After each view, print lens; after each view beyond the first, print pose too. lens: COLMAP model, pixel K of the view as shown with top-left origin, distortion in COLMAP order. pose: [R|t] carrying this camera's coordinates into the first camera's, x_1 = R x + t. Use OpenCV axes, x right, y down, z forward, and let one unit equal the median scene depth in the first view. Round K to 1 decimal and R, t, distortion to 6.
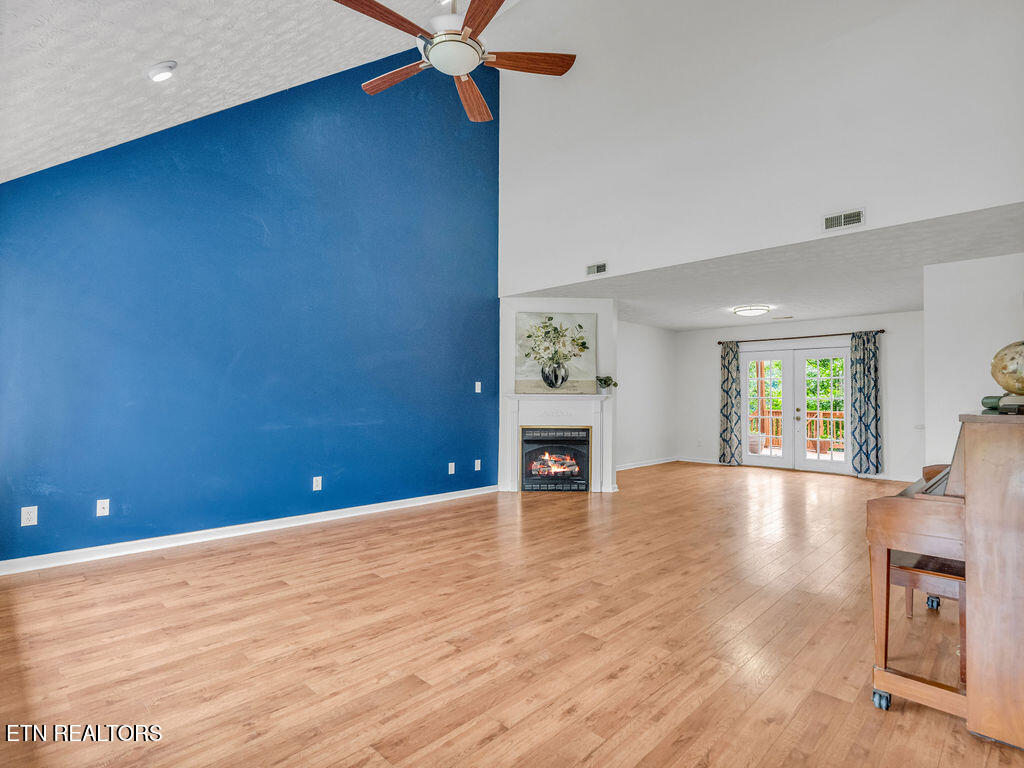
lens RADIAL K [[540.6, 0, 492.2], [0, 540.6, 391.5], [0, 0, 1]] dist [-0.005337, 0.001760]
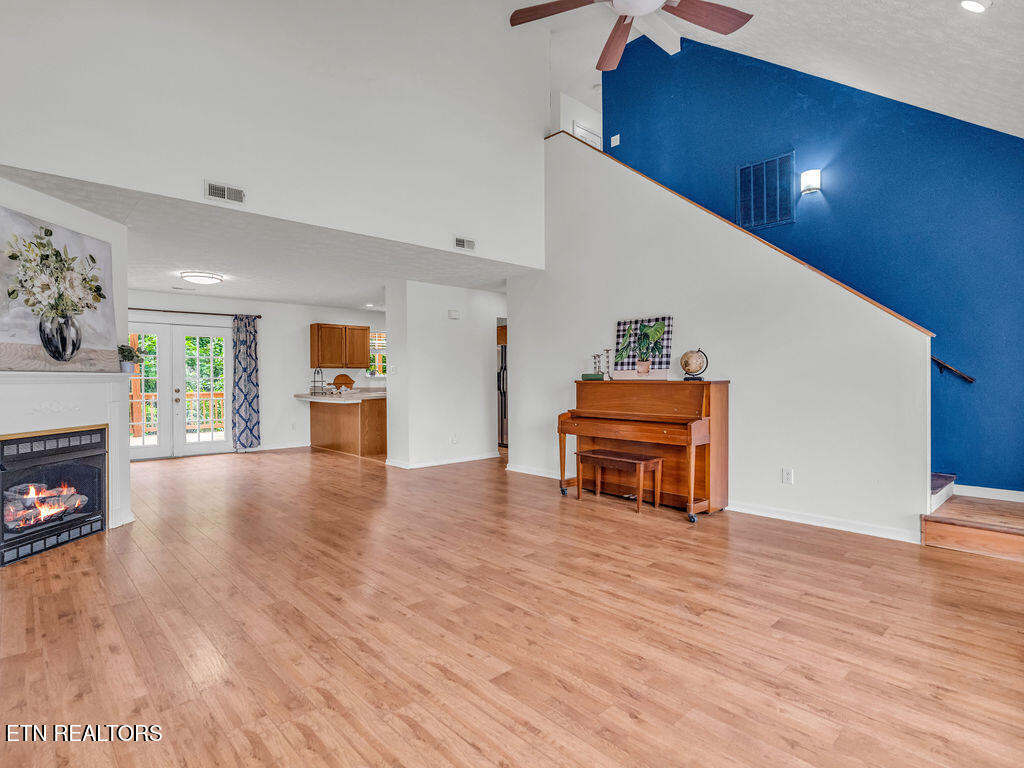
lens RADIAL K [[543.1, 0, 512.0], [0, 543.1, 384.0], [0, 0, 1]] dist [-0.001902, 0.001396]
pose [[0.005553, -0.016210, 0.999853, -0.437304], [-0.005407, 0.999853, 0.016240, 0.005656], [-0.999970, -0.005497, 0.005465, 0.535554]]
